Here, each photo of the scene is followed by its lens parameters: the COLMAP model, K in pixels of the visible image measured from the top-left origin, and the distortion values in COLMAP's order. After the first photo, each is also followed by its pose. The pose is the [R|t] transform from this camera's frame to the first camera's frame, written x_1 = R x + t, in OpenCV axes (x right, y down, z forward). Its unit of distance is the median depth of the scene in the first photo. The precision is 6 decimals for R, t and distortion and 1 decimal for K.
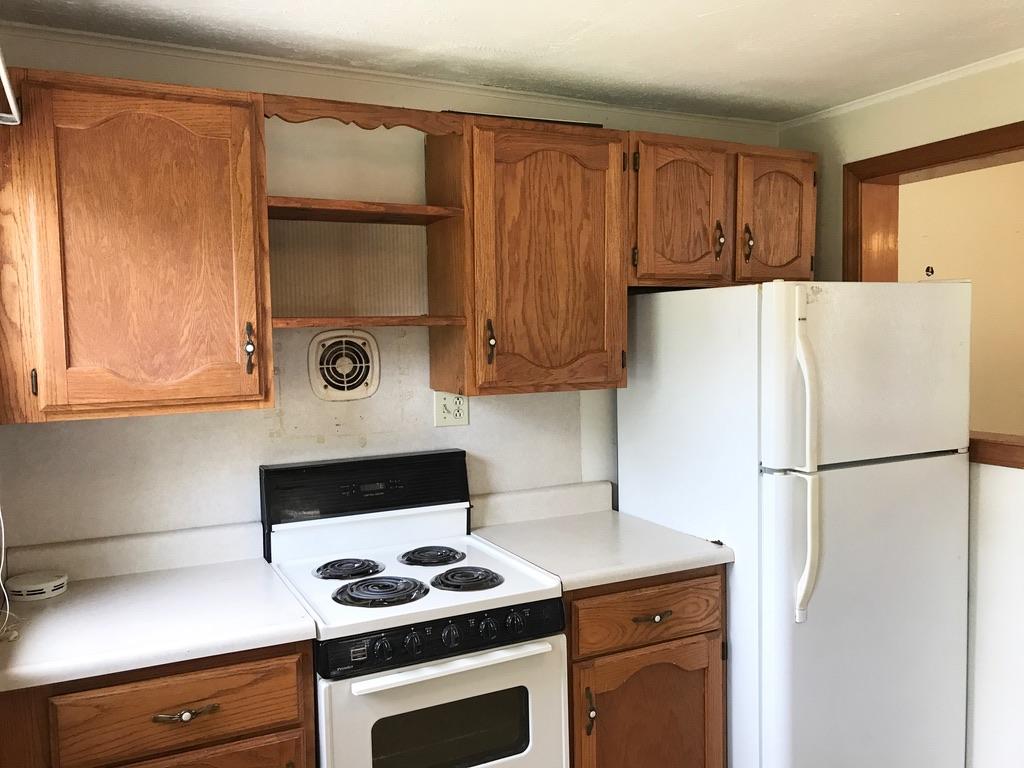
lens RADIAL K [[855.4, 0, 512.0], [0, 855.4, 384.0], [0, 0, 1]] dist [0.063271, -0.015758]
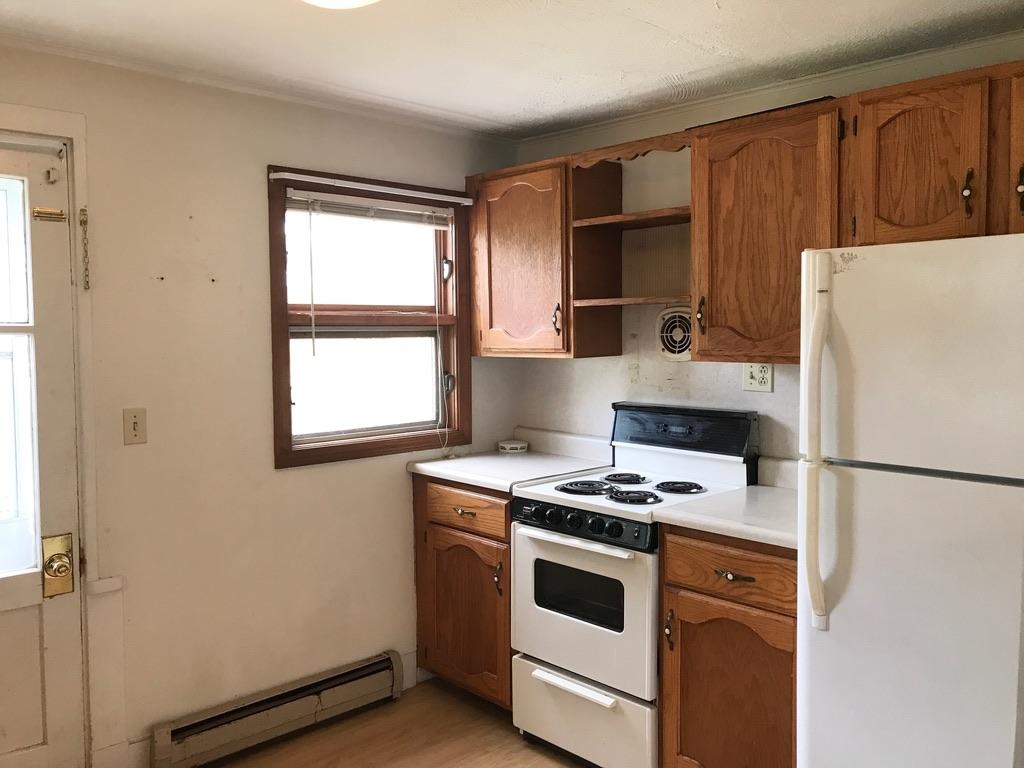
lens RADIAL K [[855.4, 0, 512.0], [0, 855.4, 384.0], [0, 0, 1]] dist [0.063271, -0.015758]
pose [[0.291689, 0.078490, -0.953287, 0.996996], [-0.063241, 0.996029, 0.062659, -0.012496], [0.954420, 0.042010, 0.295495, 0.385666]]
